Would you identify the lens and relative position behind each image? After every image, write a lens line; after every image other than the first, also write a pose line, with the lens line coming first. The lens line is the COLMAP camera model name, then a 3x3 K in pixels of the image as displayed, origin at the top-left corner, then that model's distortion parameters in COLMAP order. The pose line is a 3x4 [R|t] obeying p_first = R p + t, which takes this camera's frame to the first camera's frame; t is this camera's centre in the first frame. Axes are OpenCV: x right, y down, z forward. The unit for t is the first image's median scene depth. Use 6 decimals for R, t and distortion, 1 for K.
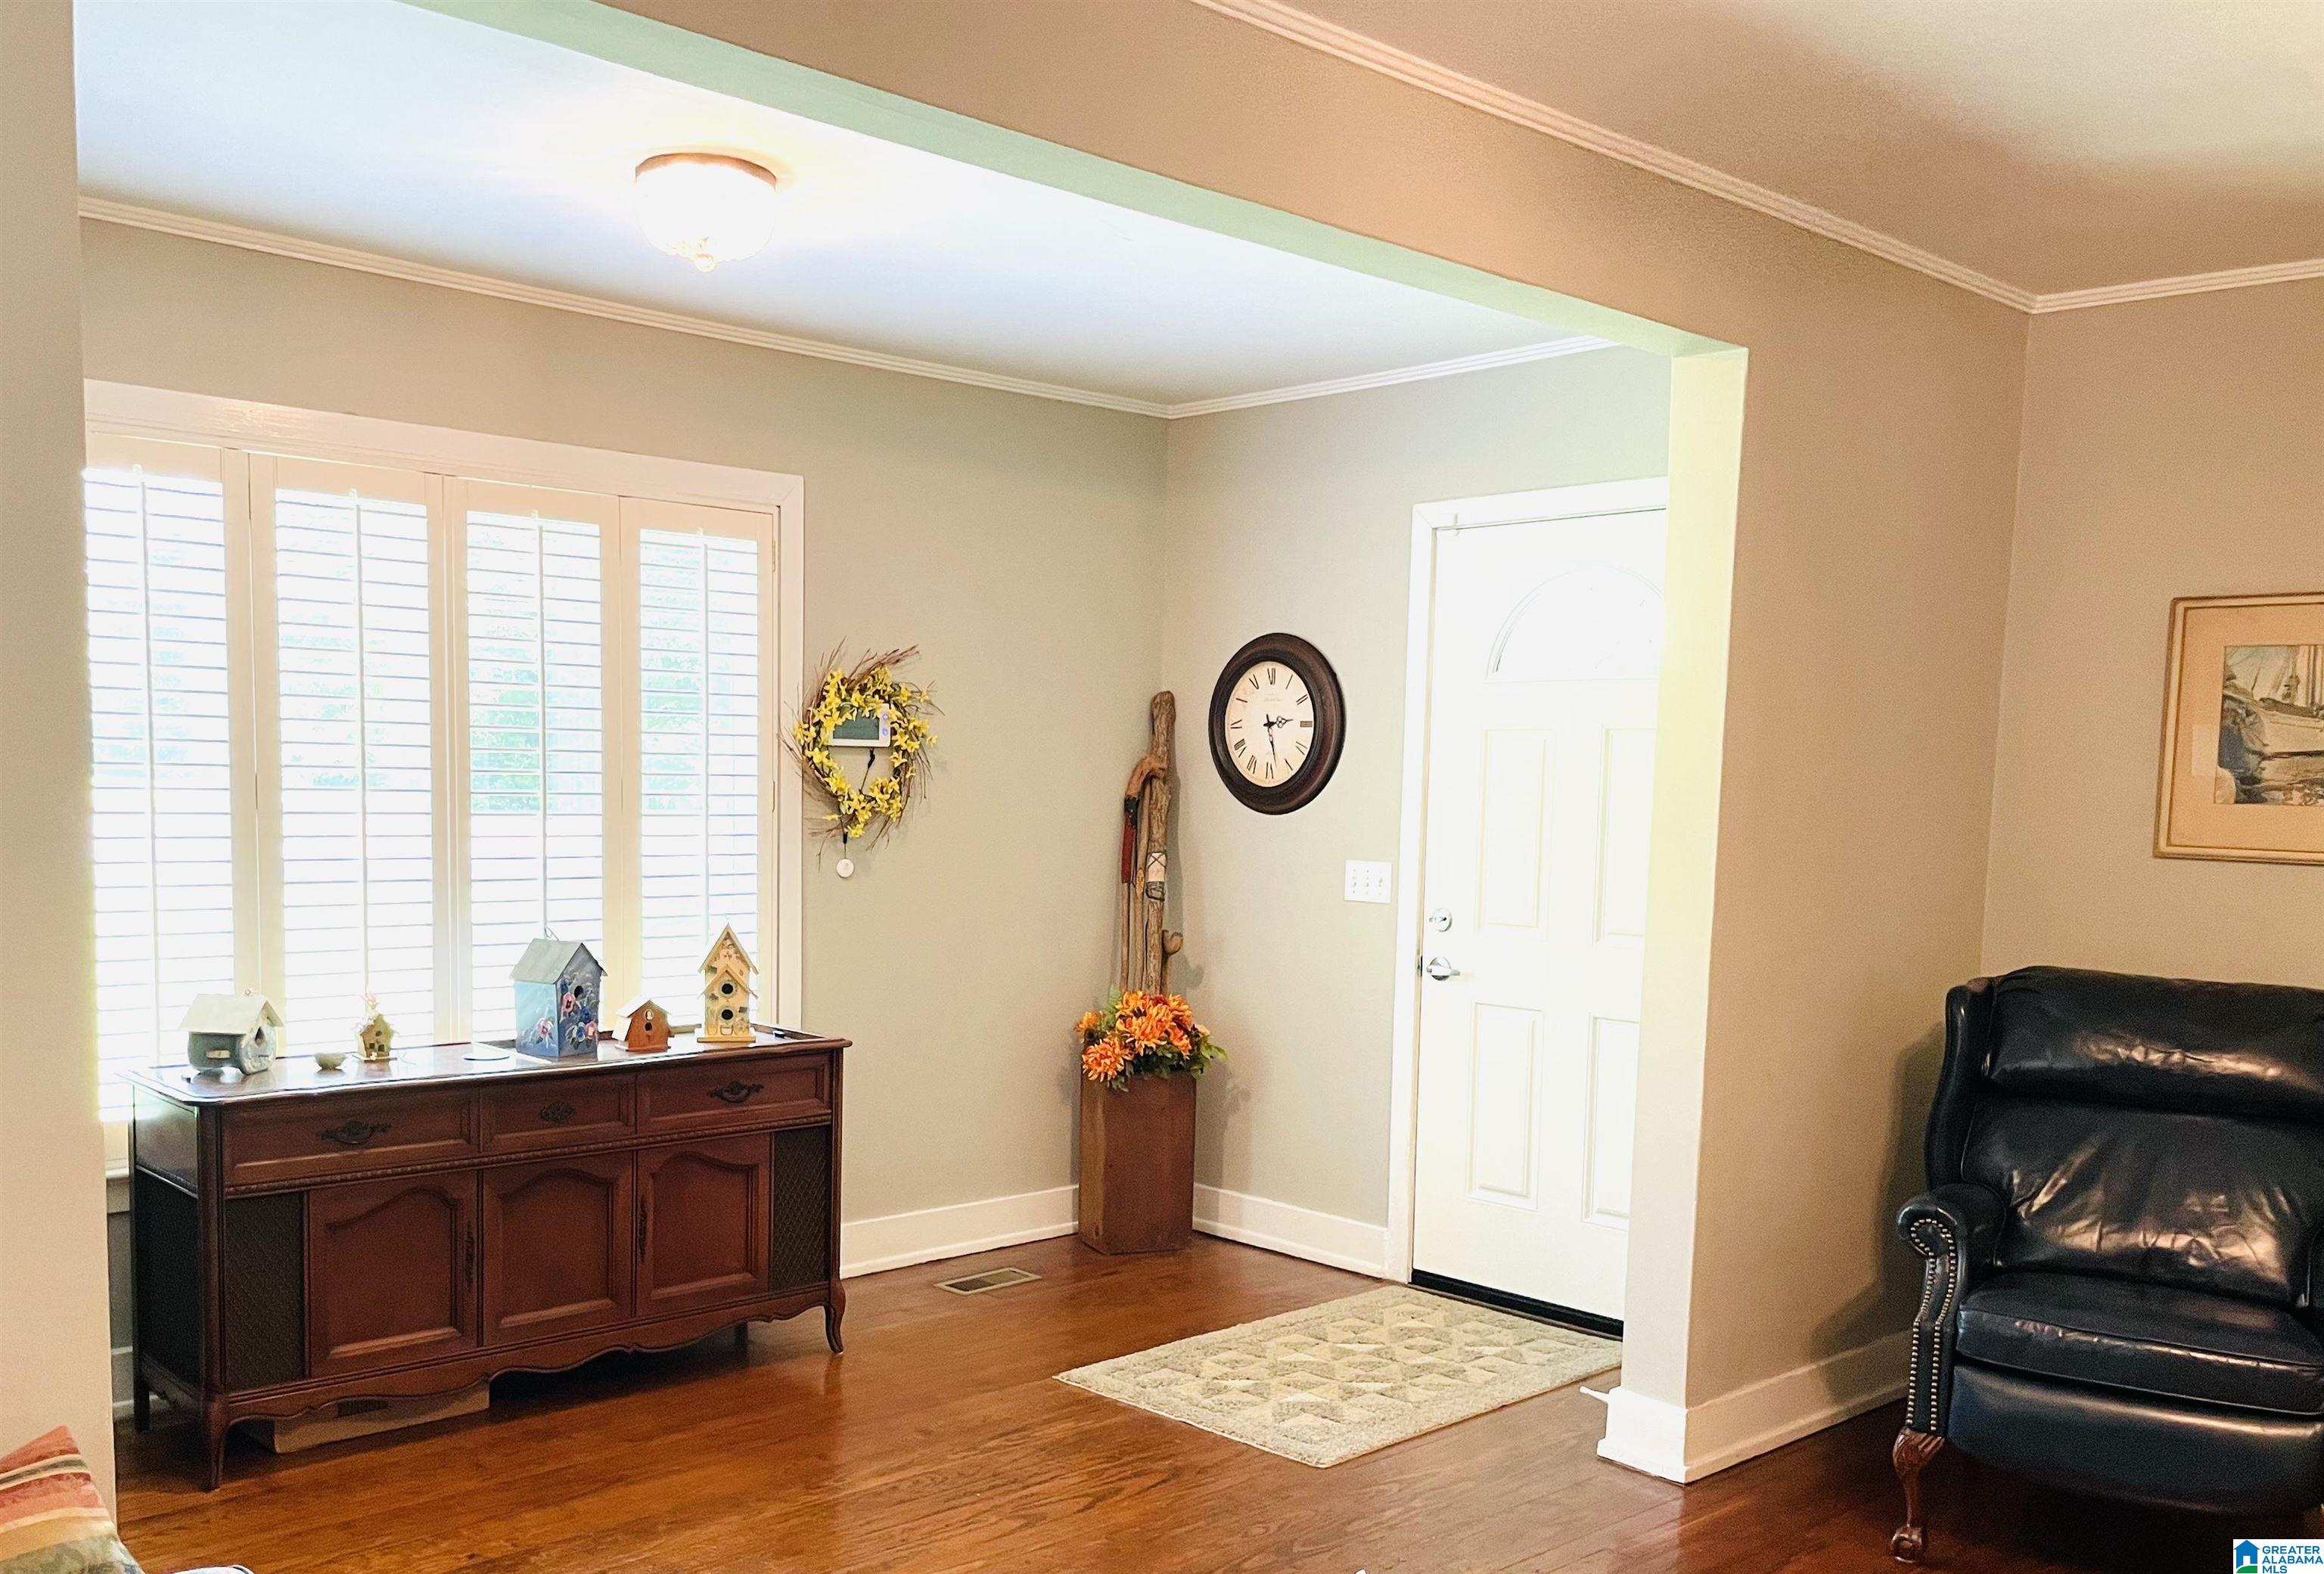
lens RADIAL K [[1992.9, 0, 1010.8], [0, 1992.9, 960.7], [0, 0, 1]] dist [0.043779, -0.040216]
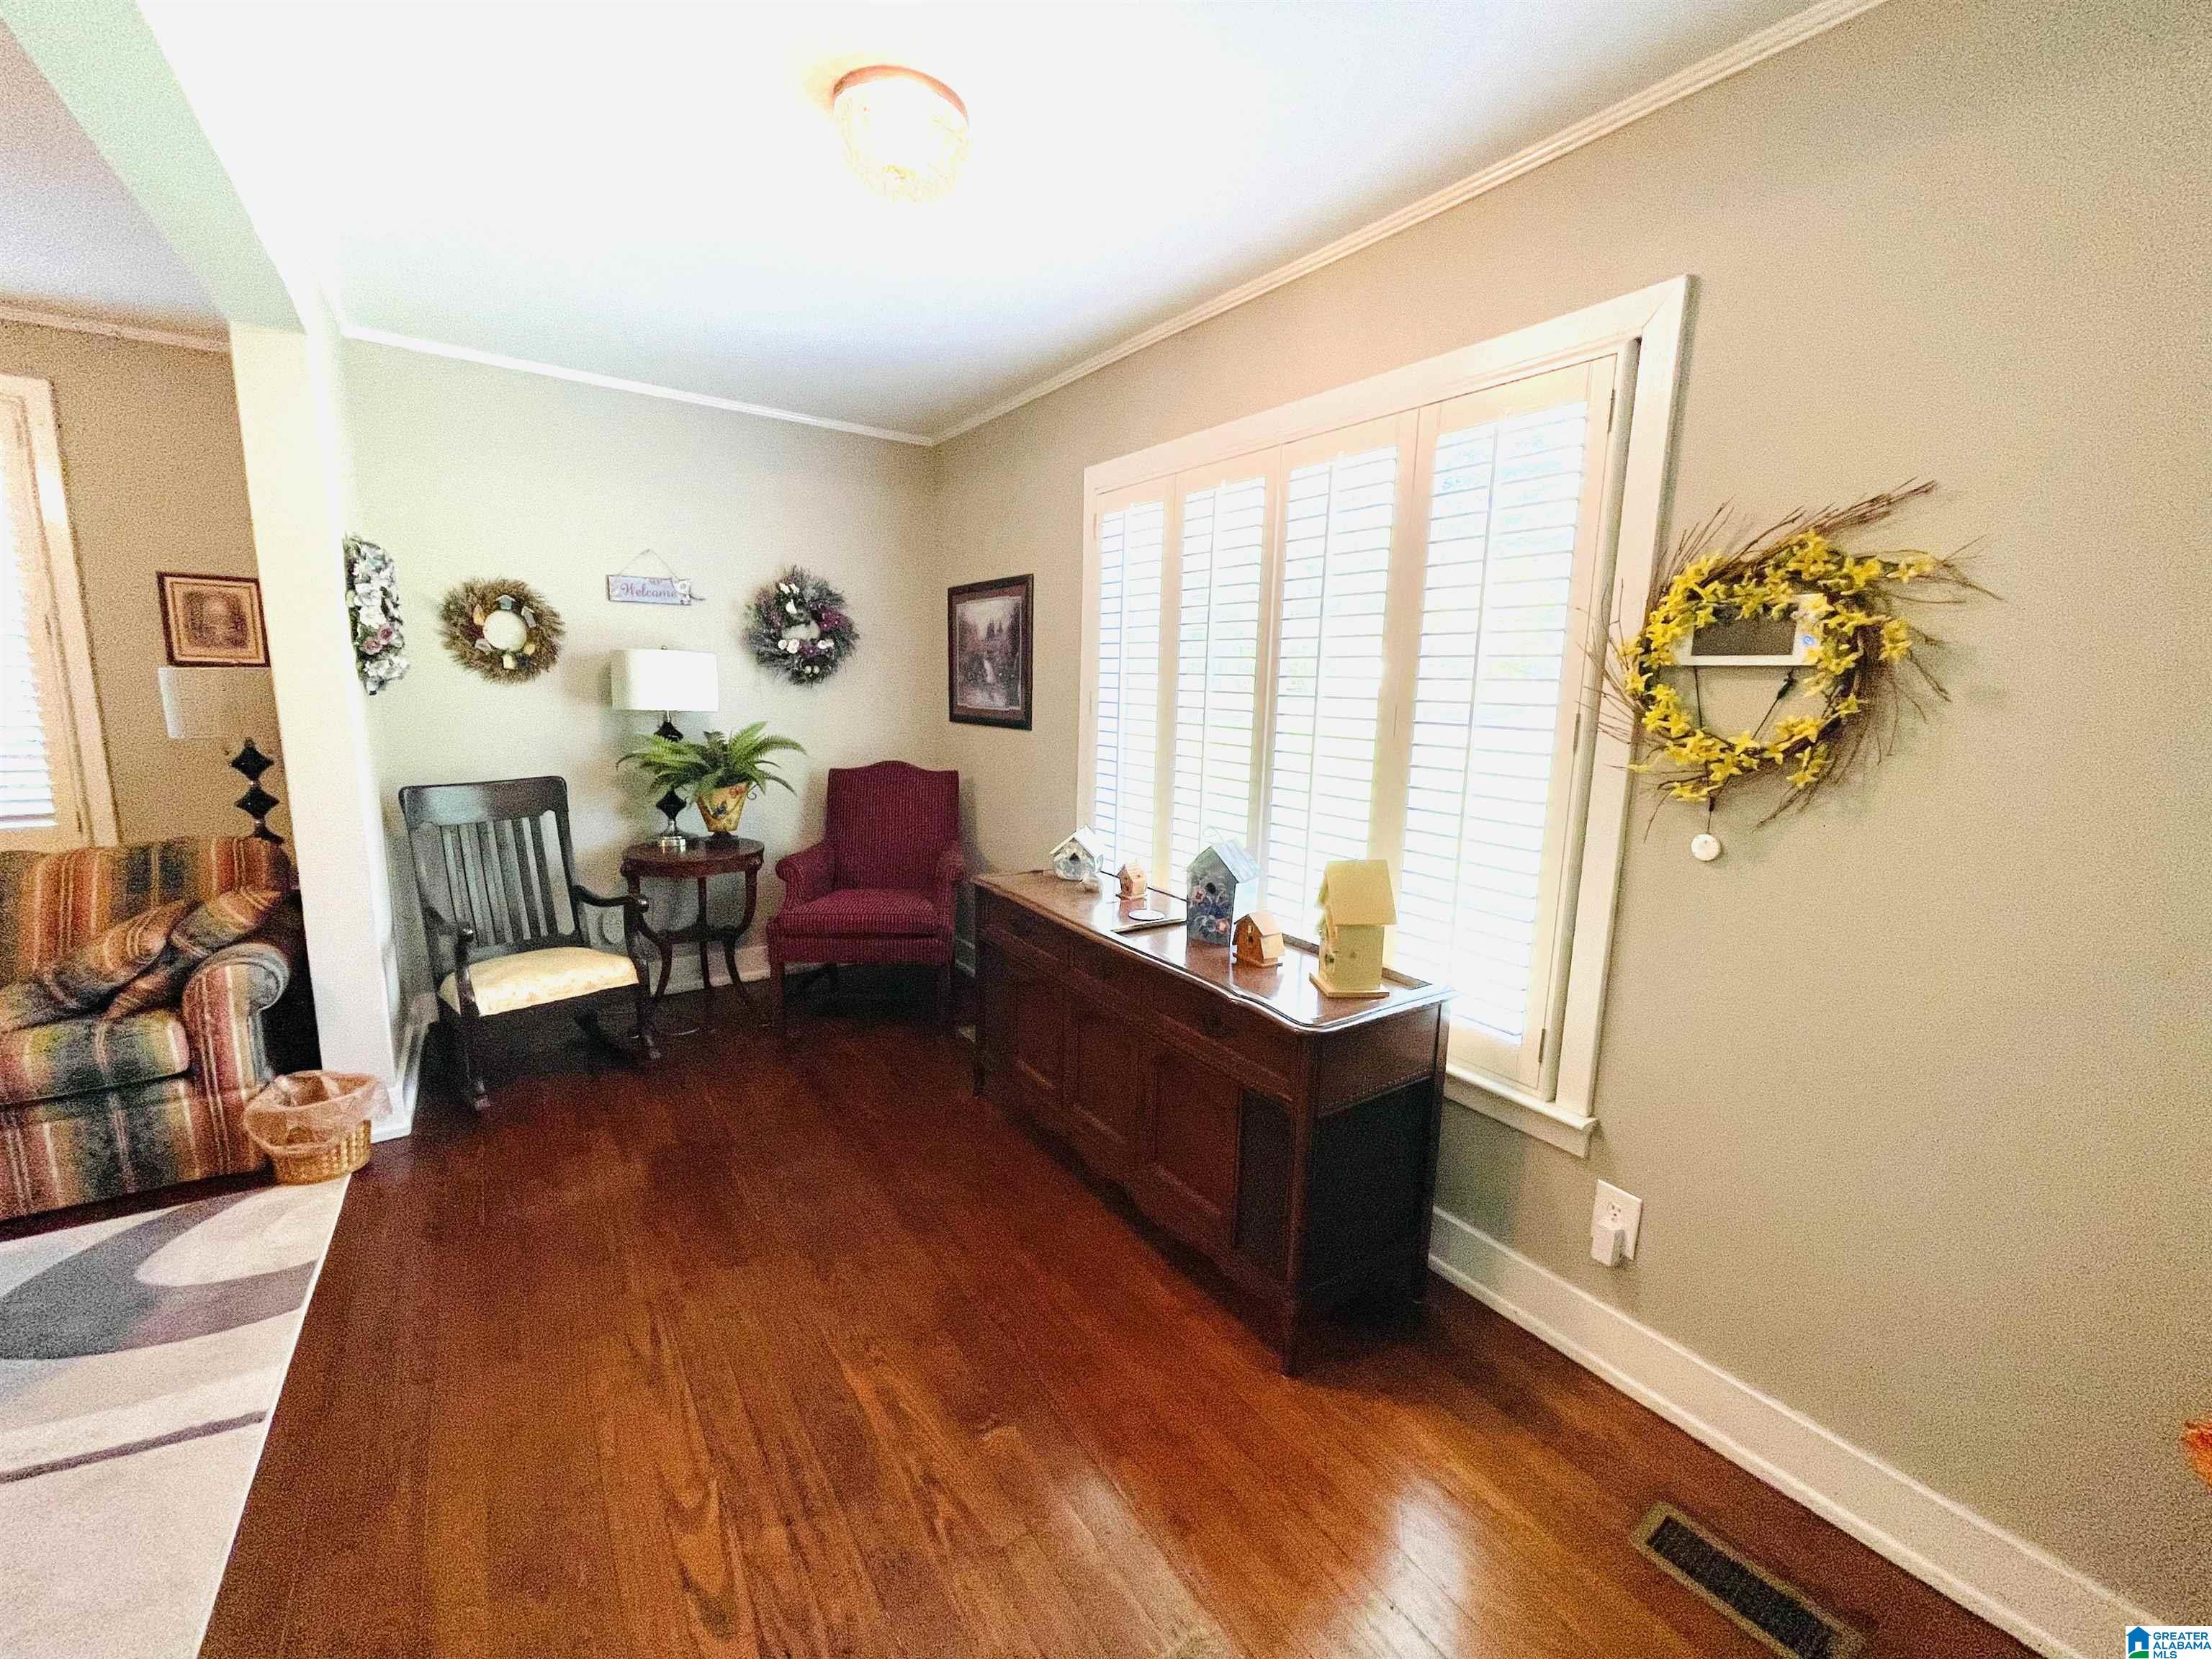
lens RADIAL K [[898.7, 0, 1106.3], [0, 898.7, 840.4], [0, 0, 1]] dist [0.007615, 0.000127]
pose [[-0.115257, 0.137435, -0.983782, 0.287015], [-0.132230, 0.979446, 0.152321, -0.080342], [0.984495, 0.147641, -0.094714, 0.967573]]
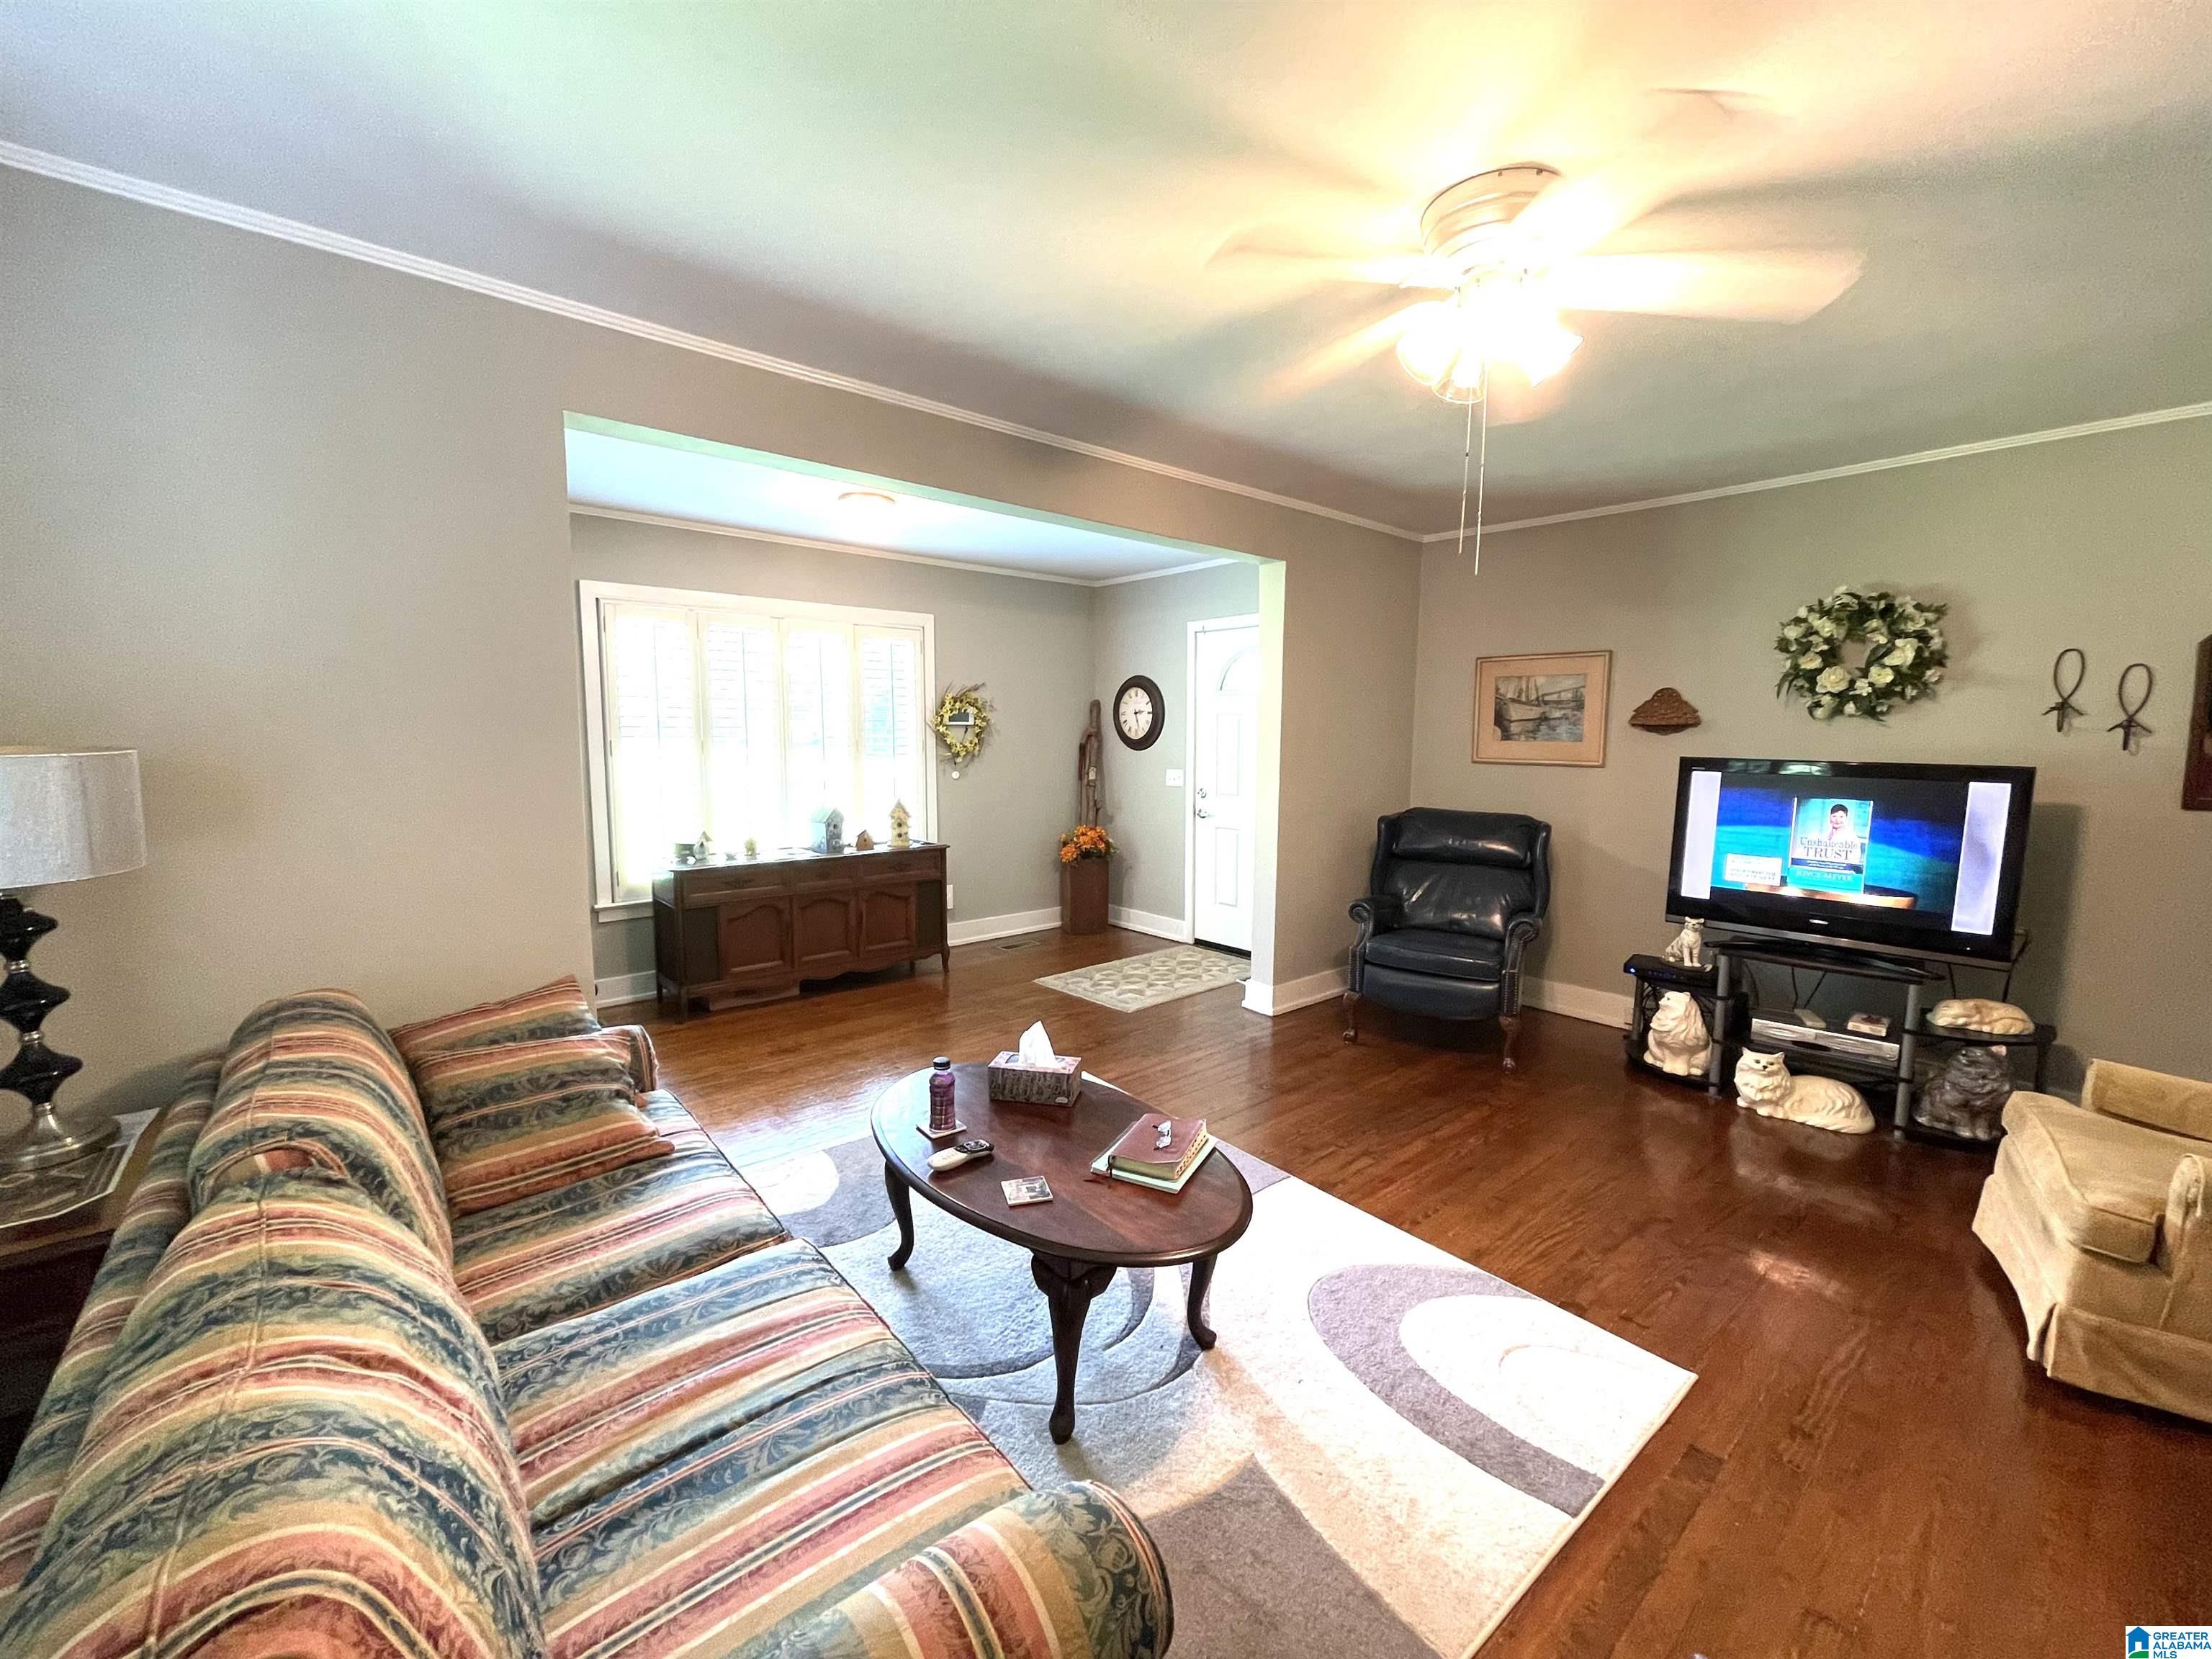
lens RADIAL K [[898.7, 0, 1096.0], [0, 898.7, 823.3], [0, 0, 1]] dist [0.007615, 0.000127]
pose [[0.999823, -0.014251, -0.012282, 0.117224], [0.014314, 0.999885, 0.005008, 0.010271], [0.012209, -0.005183, 0.999912, -0.106418]]
